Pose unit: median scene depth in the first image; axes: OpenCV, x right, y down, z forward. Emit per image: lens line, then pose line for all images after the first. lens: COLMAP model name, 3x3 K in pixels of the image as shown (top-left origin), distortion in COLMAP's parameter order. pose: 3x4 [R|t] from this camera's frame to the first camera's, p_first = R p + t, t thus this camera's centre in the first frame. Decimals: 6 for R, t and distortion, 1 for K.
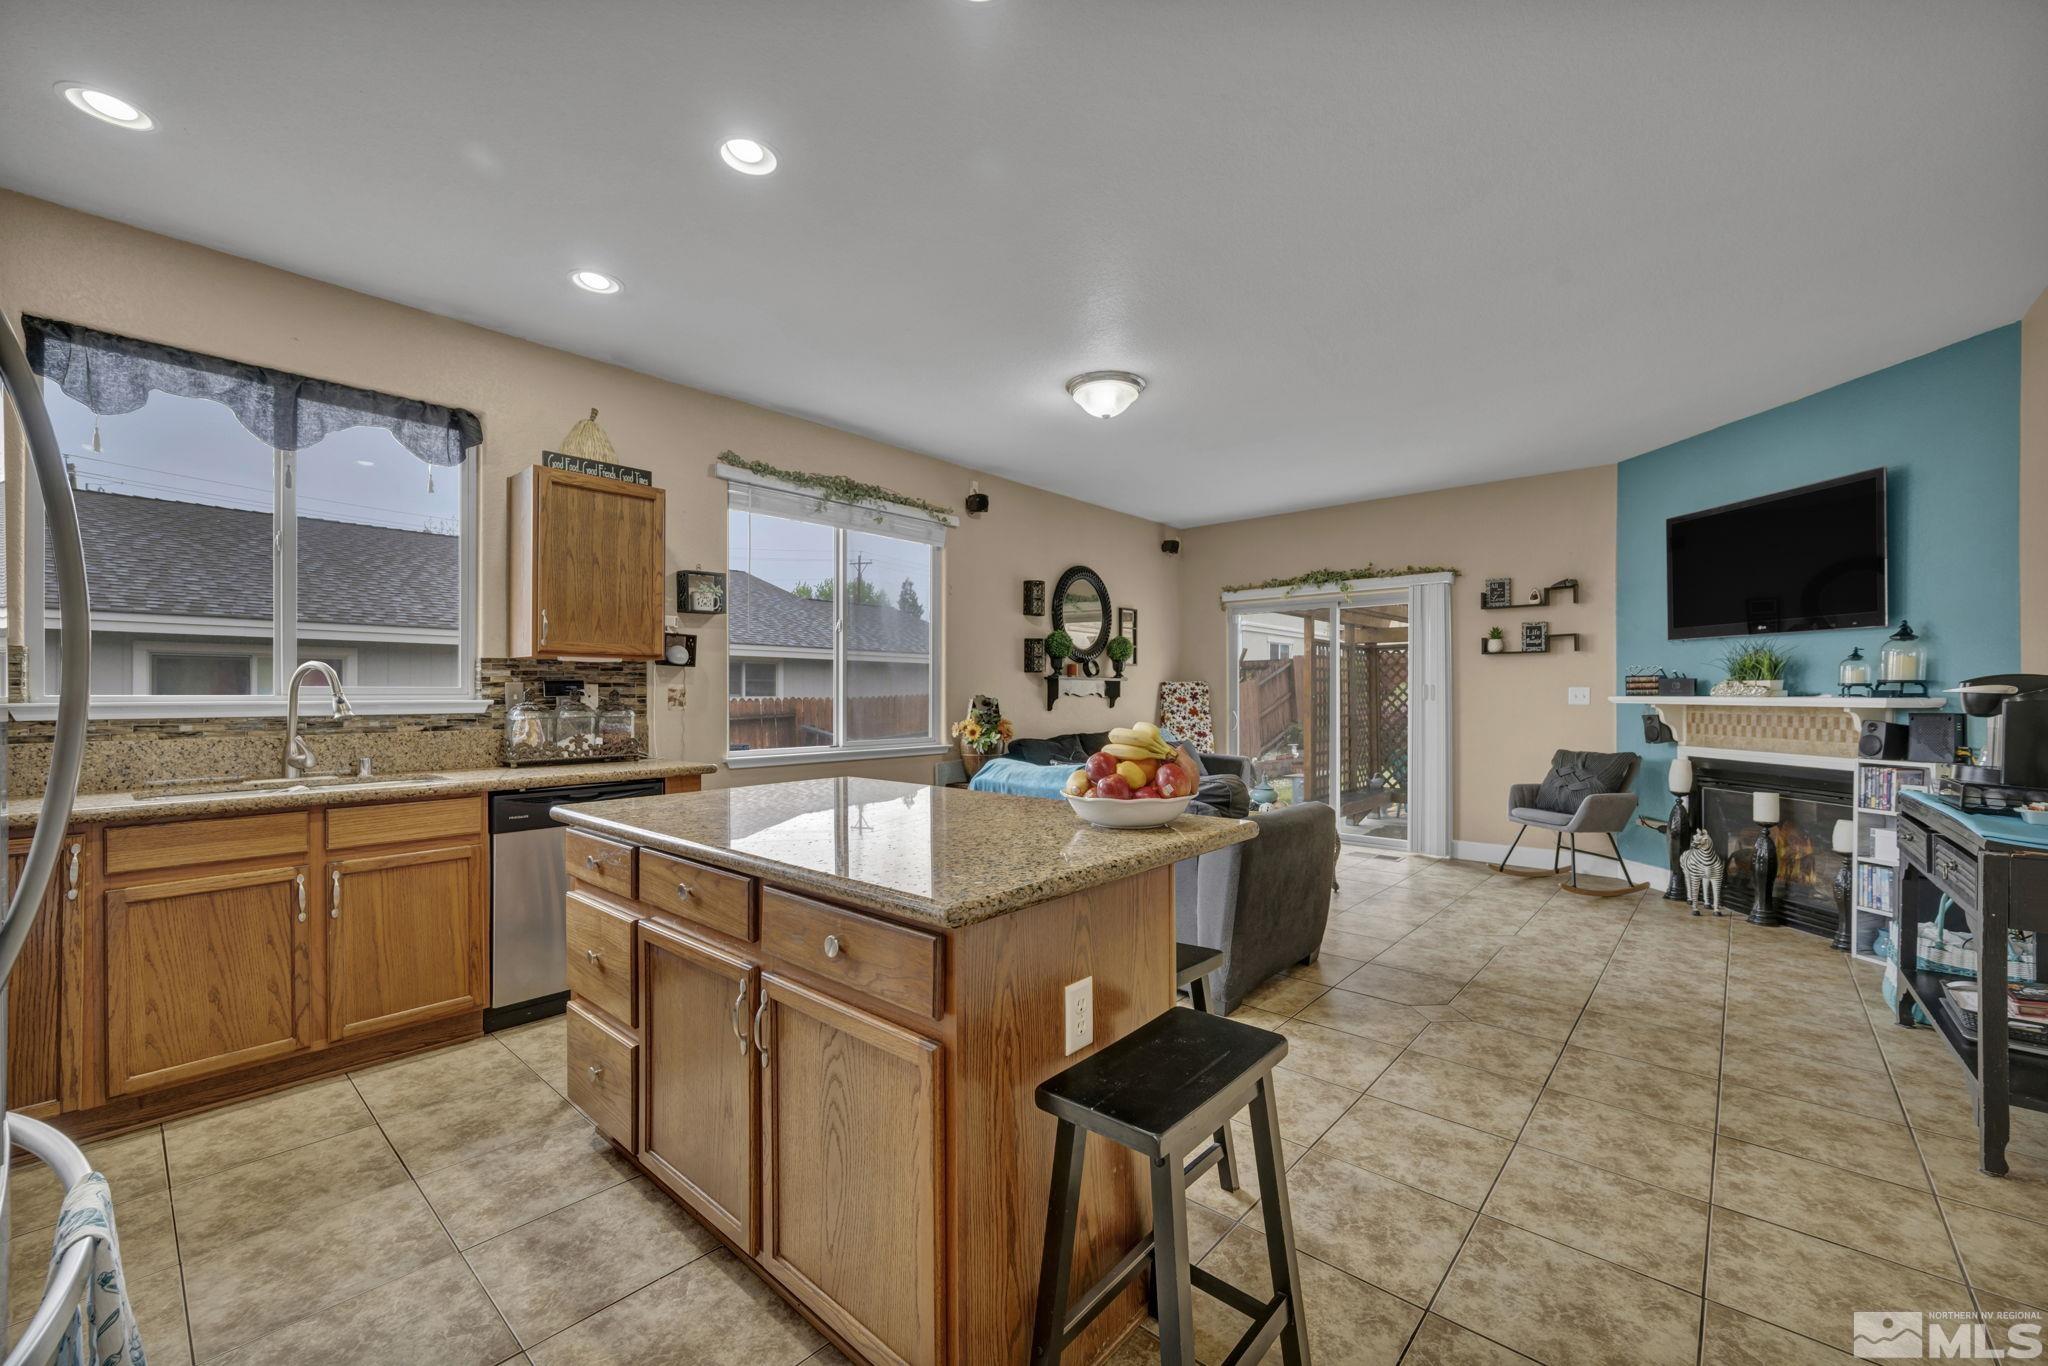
lens RADIAL K [[812.0, 0, 1031.7], [0, 812.0, 694.2], [0, 0, 1]] dist [0.001072, -0.001213]
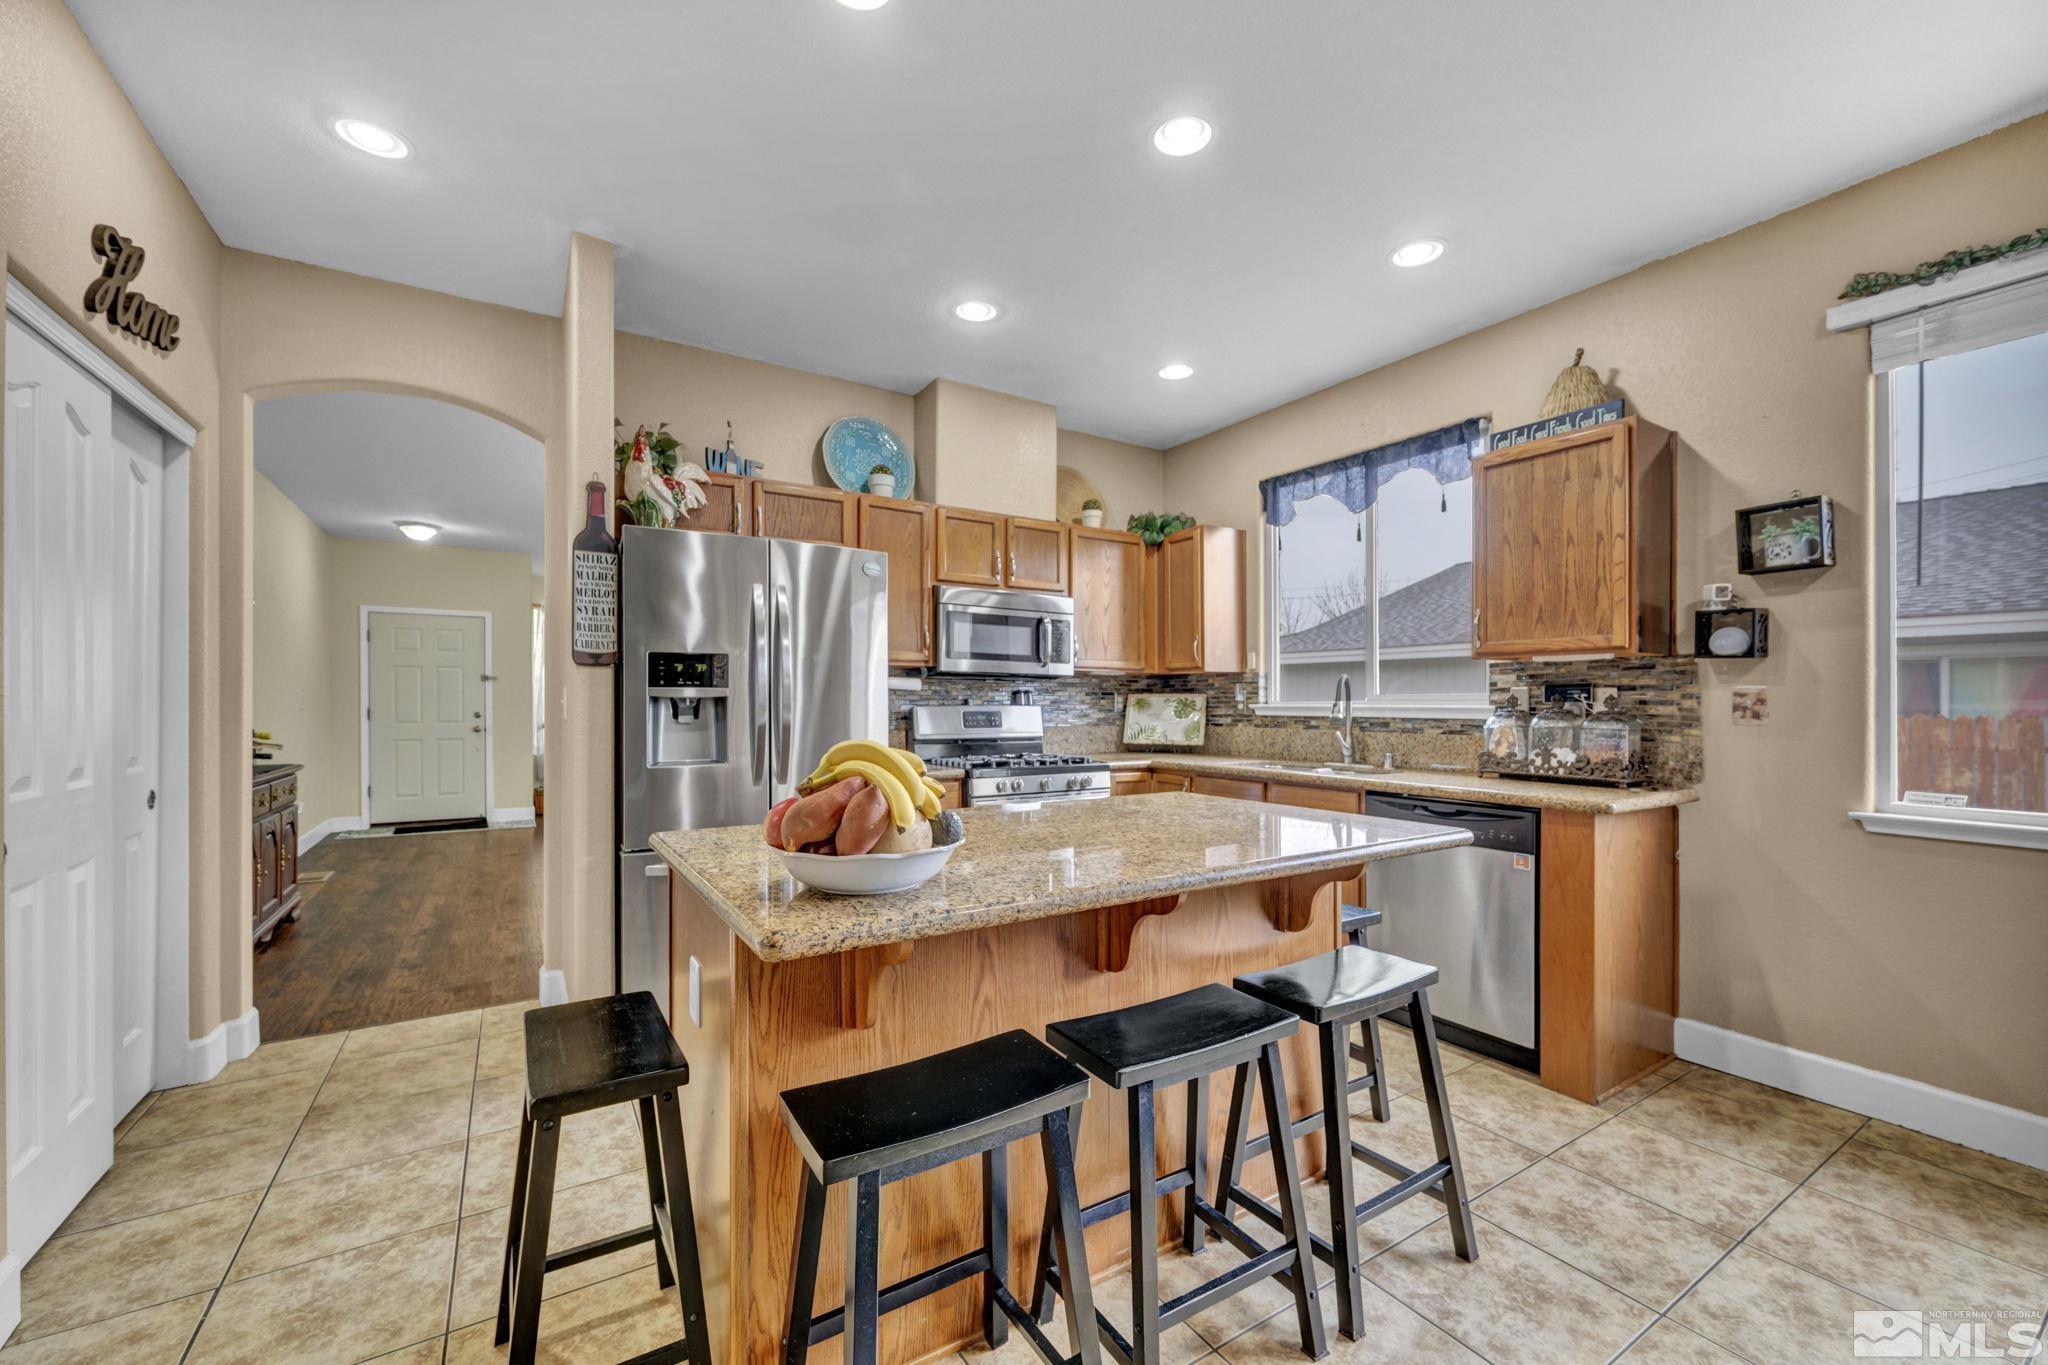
lens RADIAL K [[812.0, 0, 1029.8], [0, 812.0, 704.9], [0, 0, 1]] dist [0.001072, -0.001213]
pose [[-0.279810, 0.006512, -0.960033, 0.409764], [-0.000957, 0.999975, 0.007062, -0.000380], [0.960055, 0.002895, -0.279797, 0.723356]]
